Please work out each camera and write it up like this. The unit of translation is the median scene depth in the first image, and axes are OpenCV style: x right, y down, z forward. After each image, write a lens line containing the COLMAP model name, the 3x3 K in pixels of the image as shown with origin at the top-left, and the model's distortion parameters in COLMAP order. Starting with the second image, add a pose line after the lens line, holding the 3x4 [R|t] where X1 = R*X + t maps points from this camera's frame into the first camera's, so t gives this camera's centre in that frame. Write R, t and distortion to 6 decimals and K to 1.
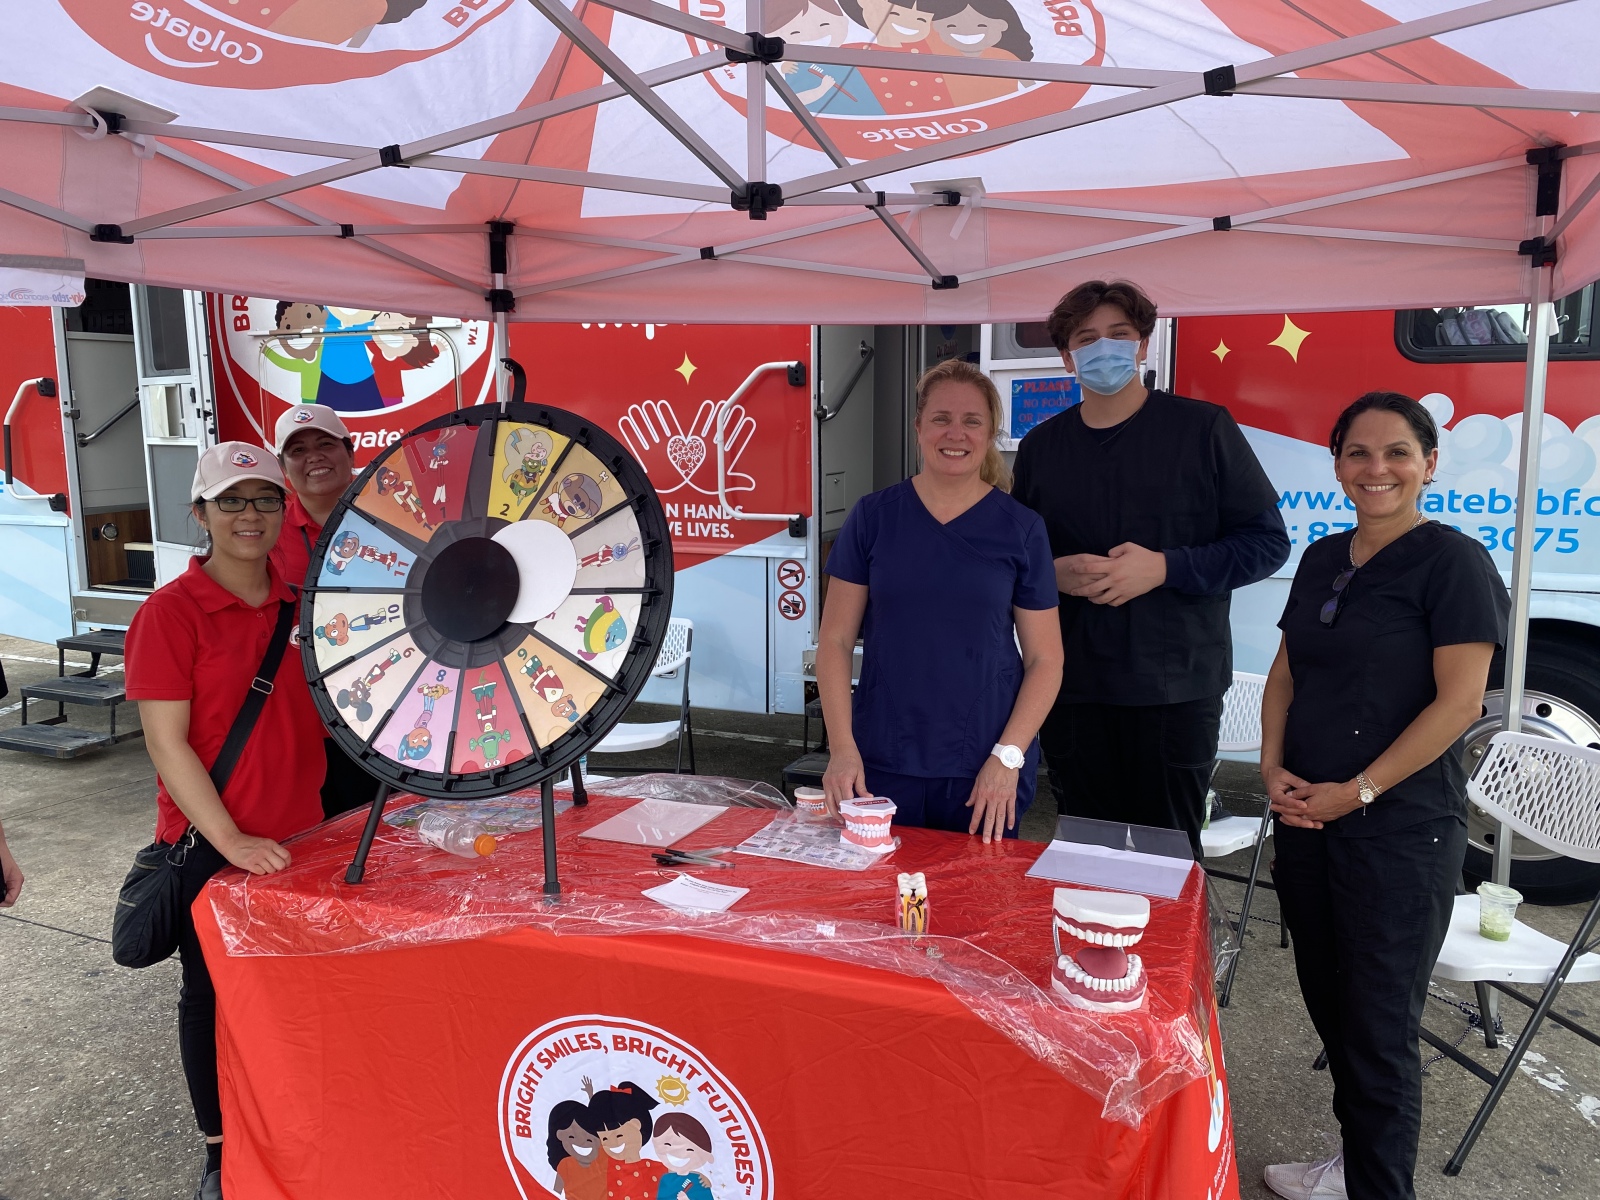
lens RADIAL K [[1213.1, 0, 802.3], [0, 1213.1, 606.6], [0, 0, 1]] dist [0.037273, -0.038504]
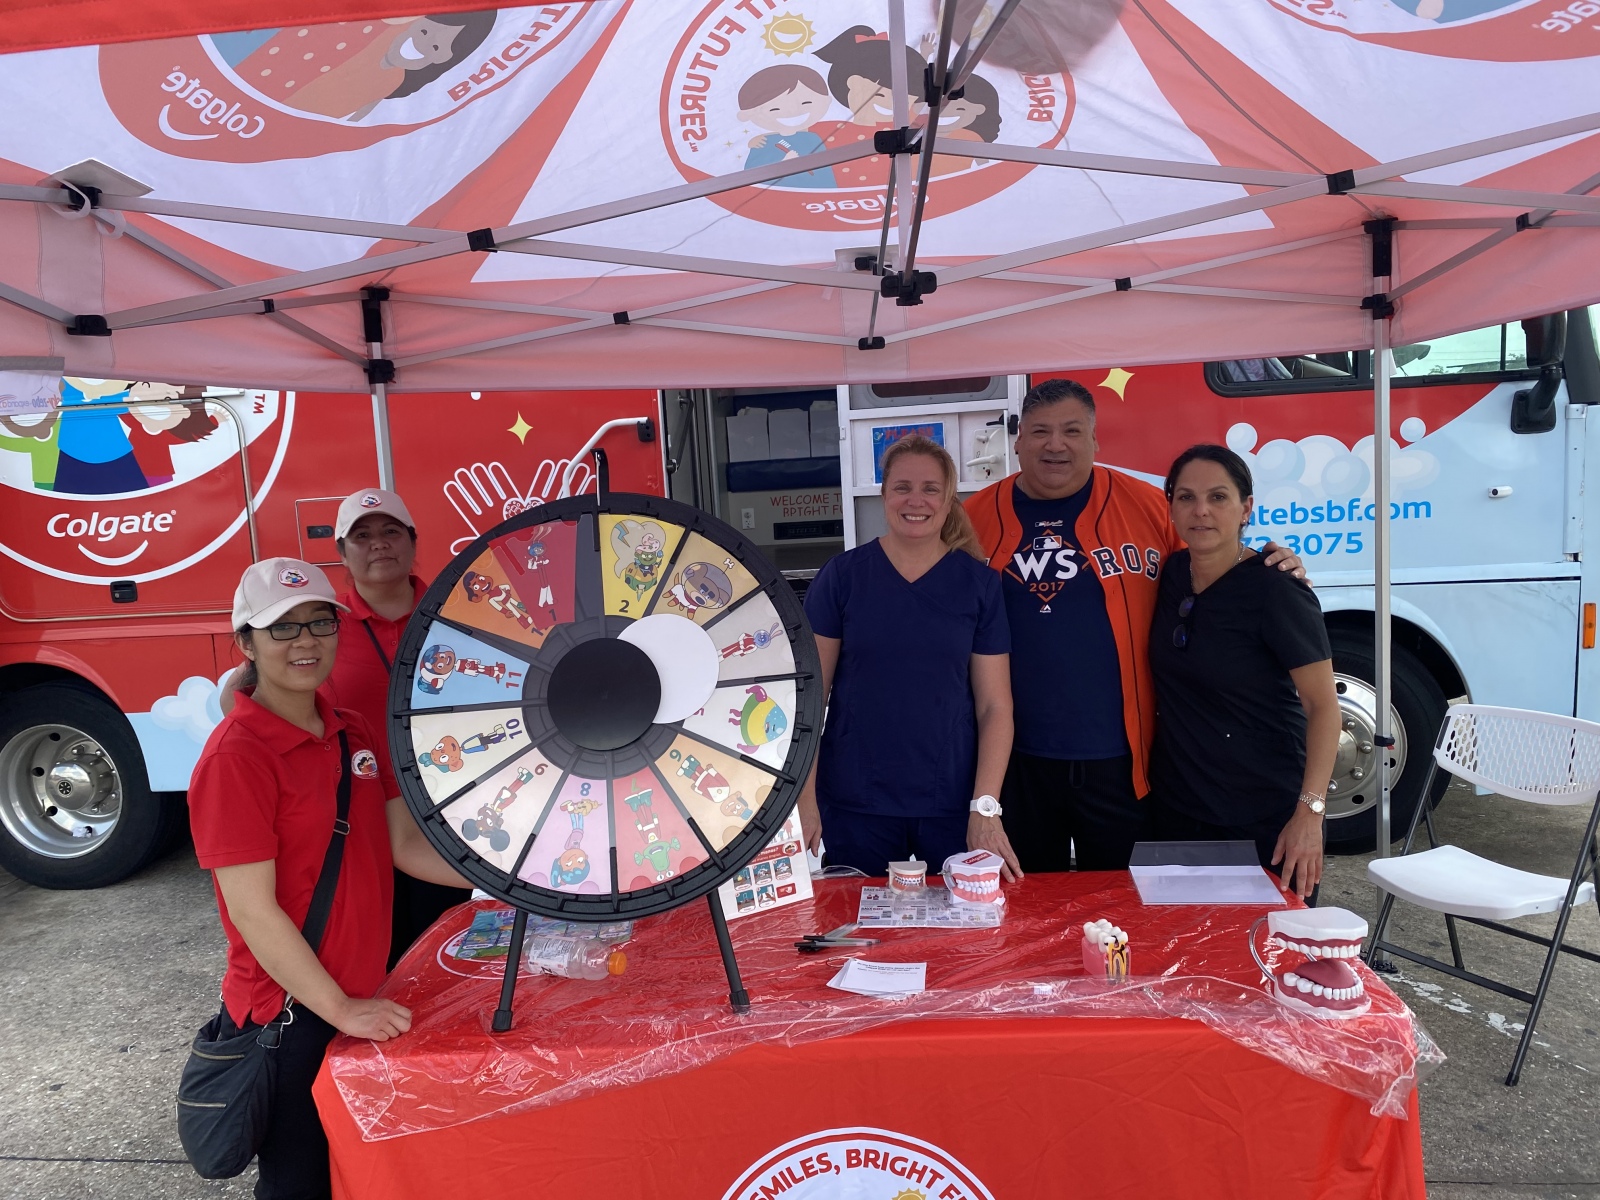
lens RADIAL K [[1213.1, 0, 797.4], [0, 1213.1, 592.0], [0, 0, 1]] dist [0.037273, -0.038504]
pose [[0.954113, -0.087186, 0.286473, -0.352809], [0.097267, 0.995034, -0.021120, -0.052553], [-0.283209, 0.048016, 0.957855, 0.045538]]
